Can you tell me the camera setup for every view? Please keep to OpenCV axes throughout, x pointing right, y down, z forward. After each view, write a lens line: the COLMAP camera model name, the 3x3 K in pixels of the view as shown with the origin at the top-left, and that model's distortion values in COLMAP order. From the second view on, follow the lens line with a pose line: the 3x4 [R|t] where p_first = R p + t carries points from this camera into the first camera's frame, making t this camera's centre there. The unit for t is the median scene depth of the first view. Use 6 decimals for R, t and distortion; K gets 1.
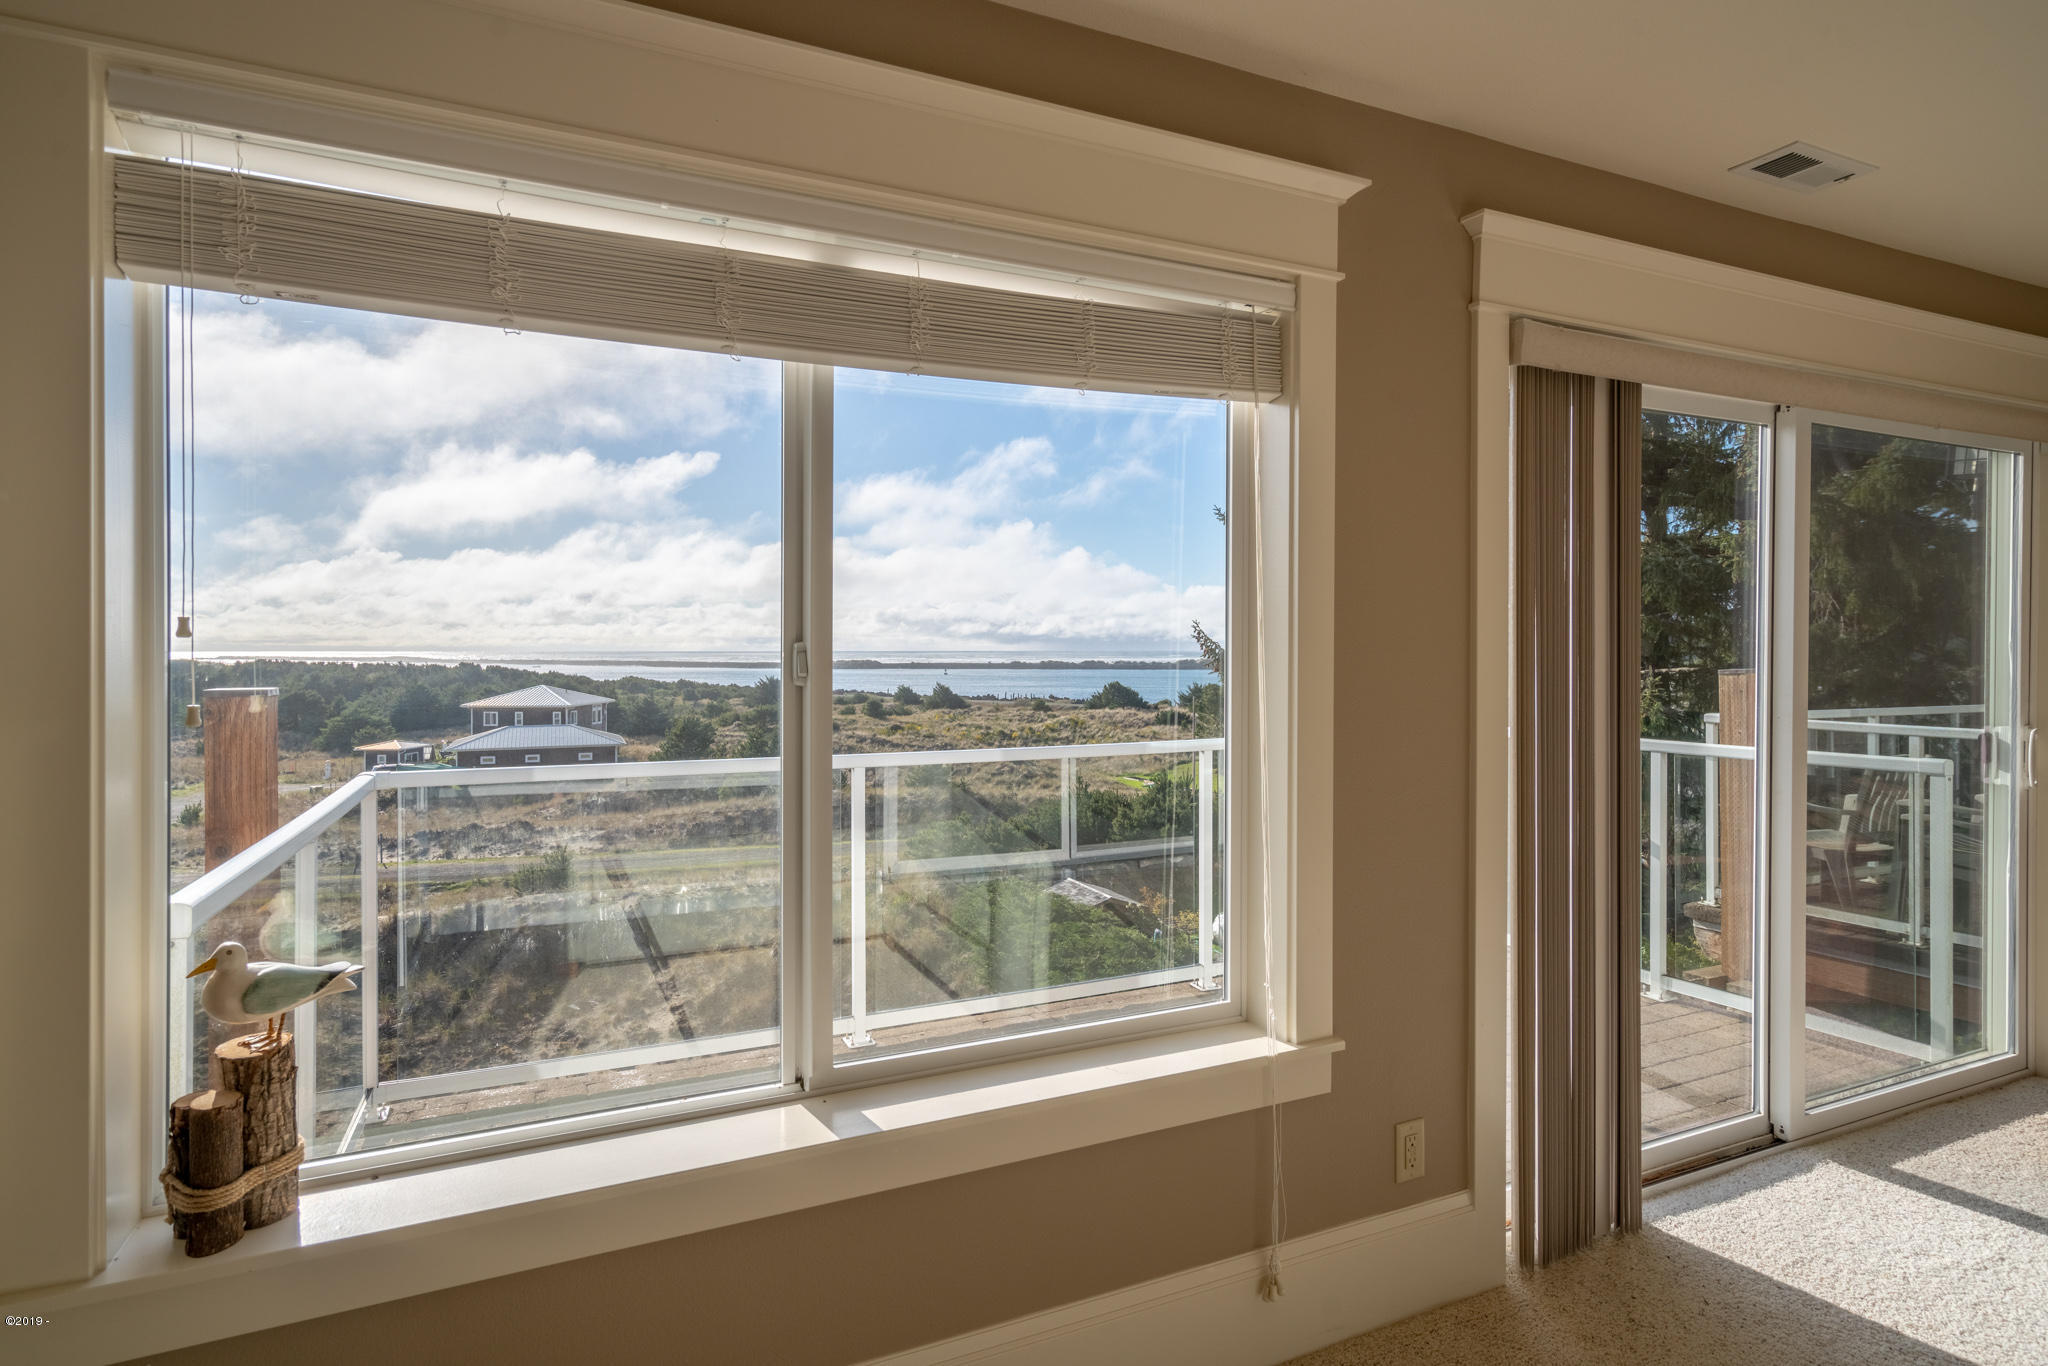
lens RADIAL K [[1024.0, 0, 1002.4], [0, 1024.0, 648.8], [0, 0, 1]] dist [-0.002478, 0.000166]
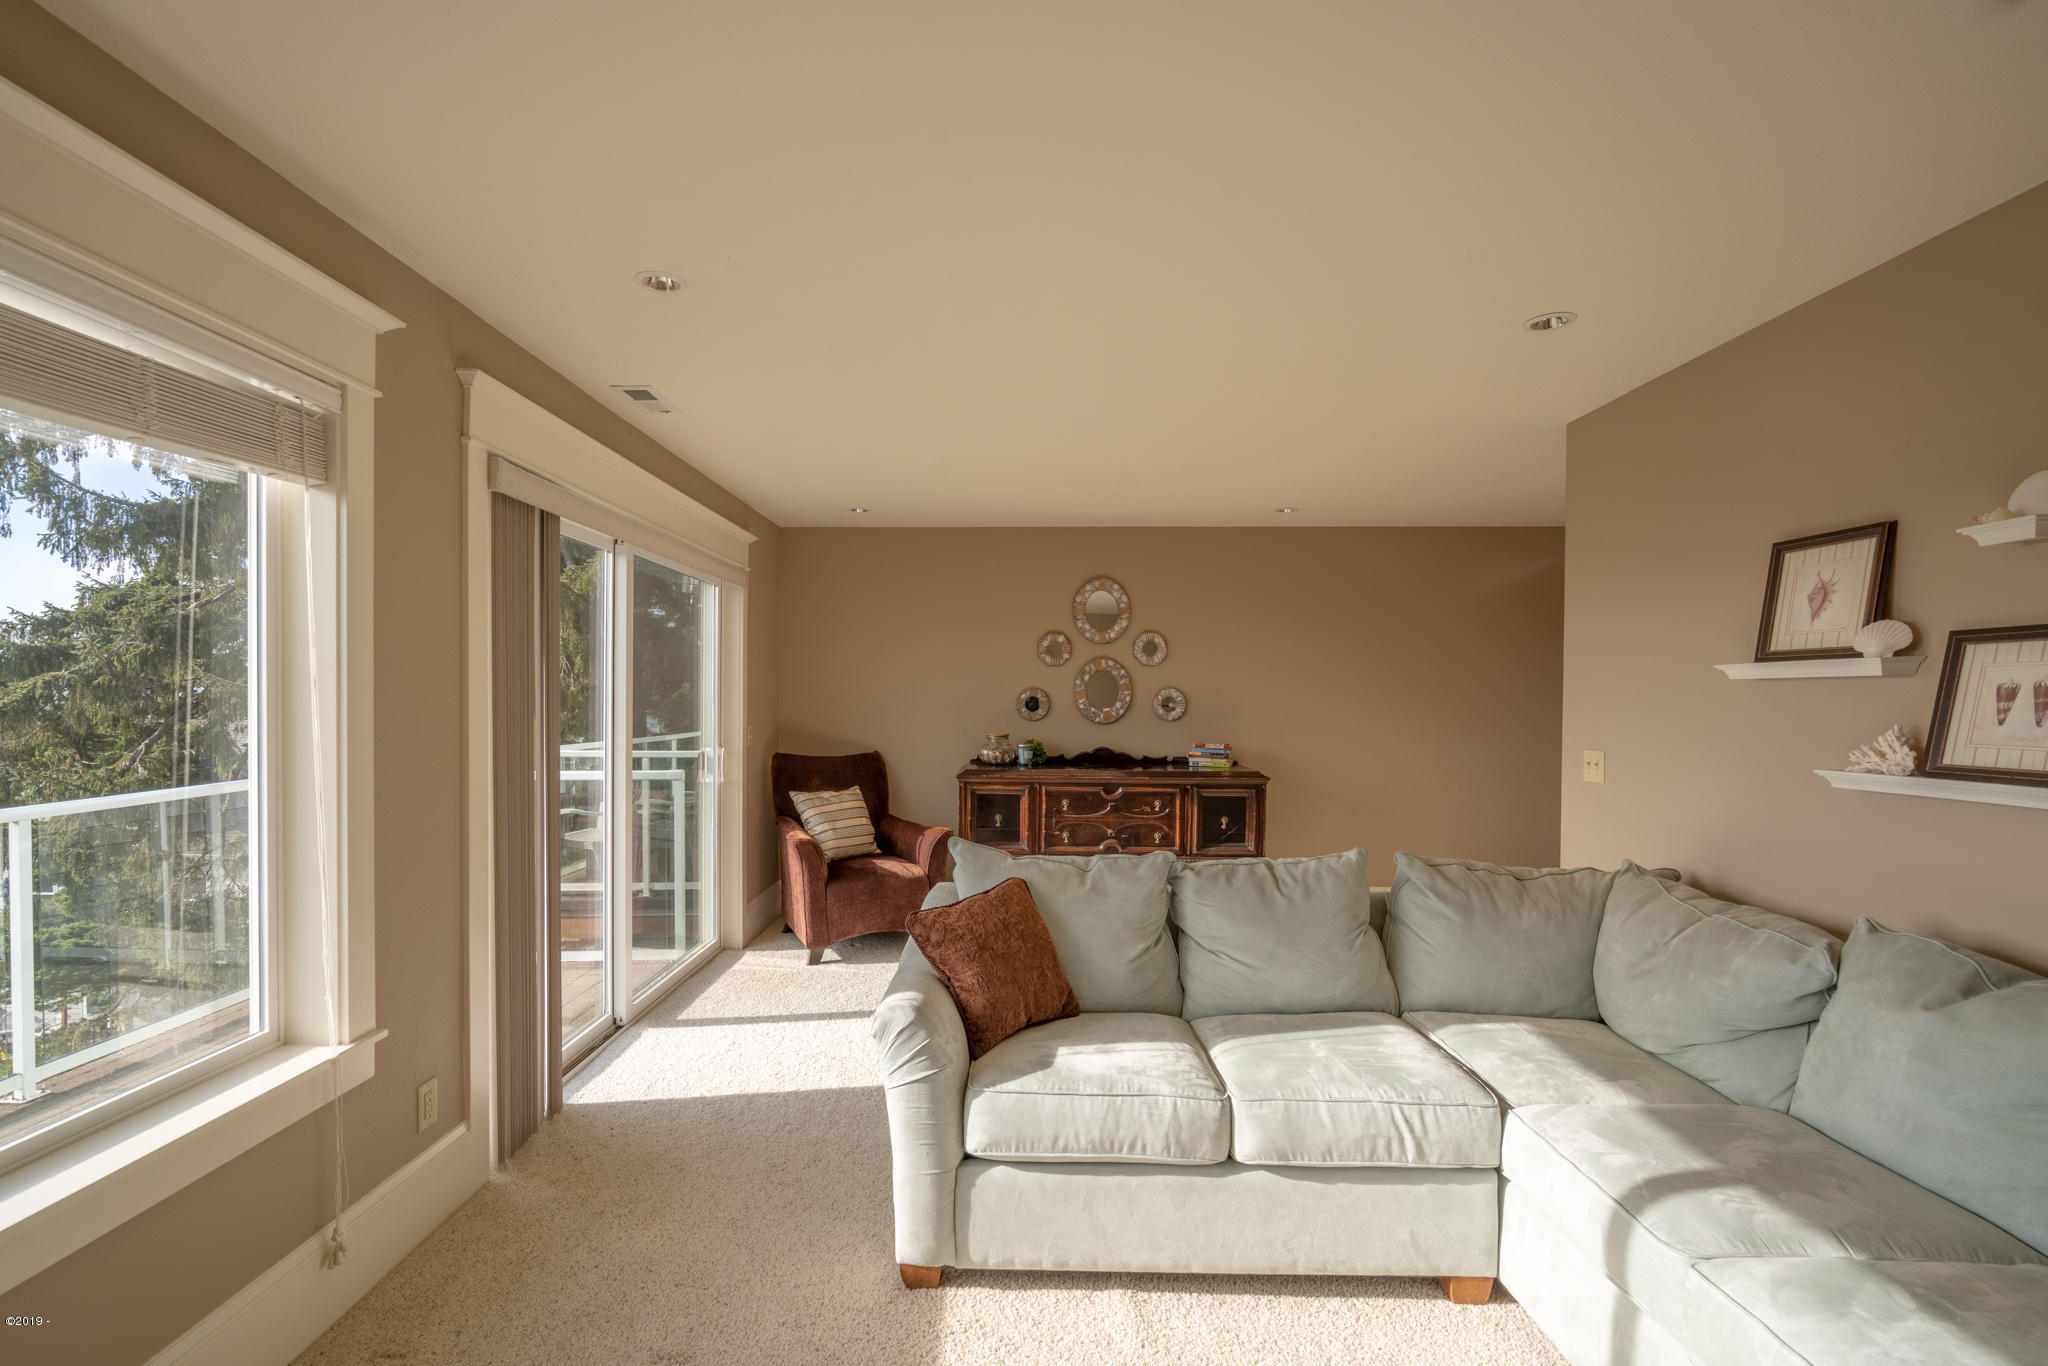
lens RADIAL K [[926.8, 0, 987.2], [0, 926.8, 717.2], [0, 0, 1]] dist [-0.003312, 0.000555]
pose [[0.429542, -0.016811, 0.902890, -0.309875], [-0.003974, 0.999782, 0.020506, -0.010432], [-0.903038, -0.012396, 0.429381, -0.098638]]
